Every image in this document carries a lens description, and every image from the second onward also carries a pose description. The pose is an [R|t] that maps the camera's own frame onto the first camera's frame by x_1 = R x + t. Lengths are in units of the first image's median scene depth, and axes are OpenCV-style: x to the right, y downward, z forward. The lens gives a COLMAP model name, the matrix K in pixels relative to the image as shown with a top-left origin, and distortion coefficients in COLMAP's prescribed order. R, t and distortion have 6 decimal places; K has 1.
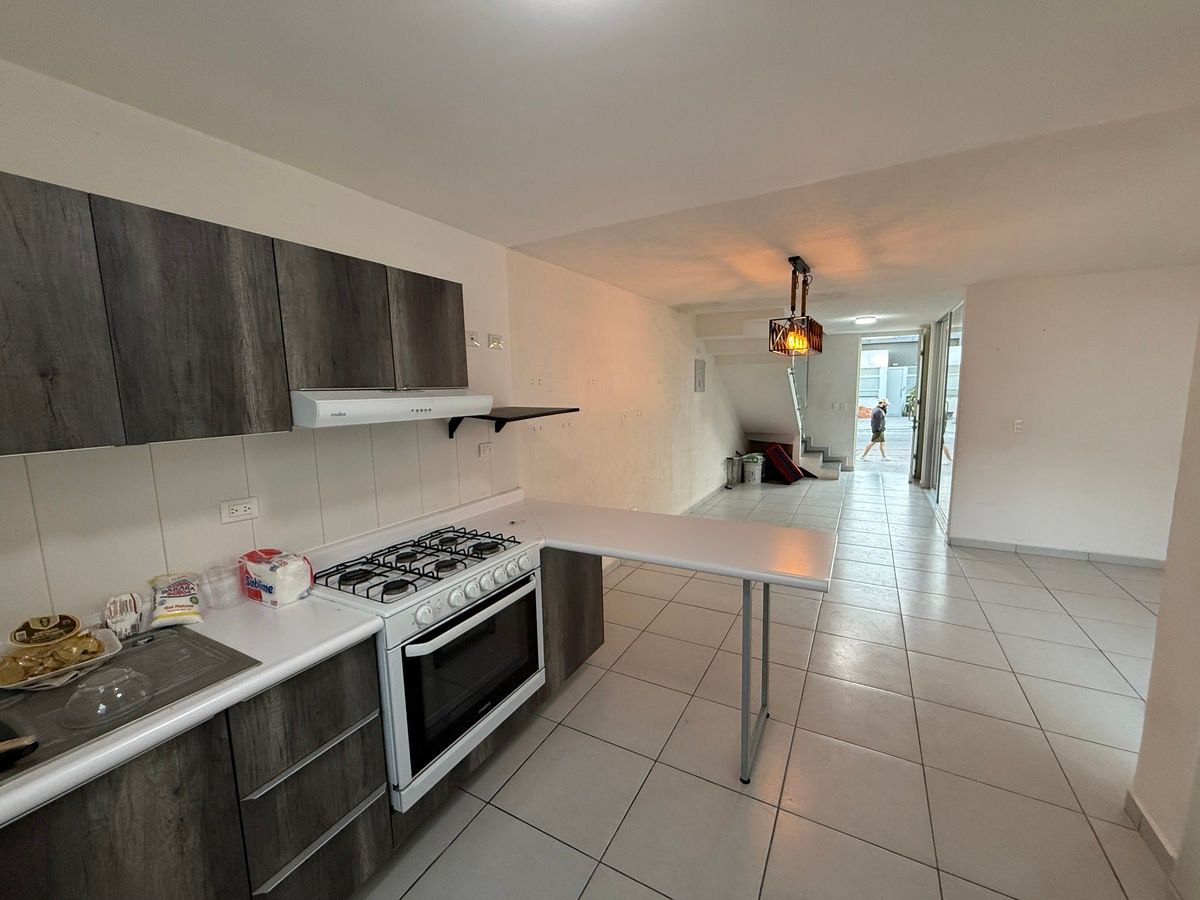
lens RADIAL K [[477.6, 0, 604.9], [0, 477.6, 451.2], [0, 0, 1]] dist [-0.003157, 0.000030]
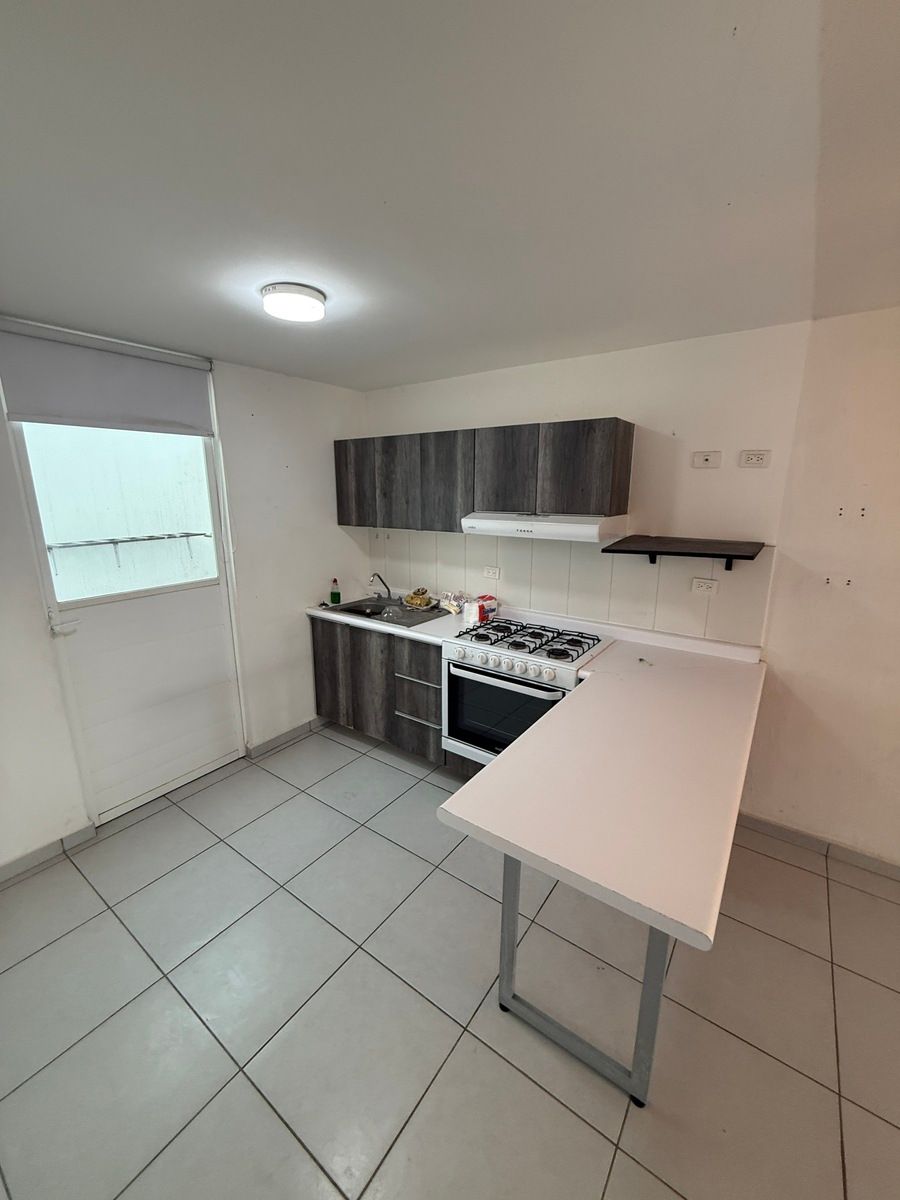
lens RADIAL K [[477.6, 0, 453.9], [0, 477.6, 601.3], [0, 0, 1]] dist [-0.003157, 0.000030]
pose [[-0.124527, 0.247335, -0.960895, 1.203993], [-0.129644, 0.956074, 0.262896, -0.268968], [0.983710, 0.157312, -0.086991, 1.124852]]
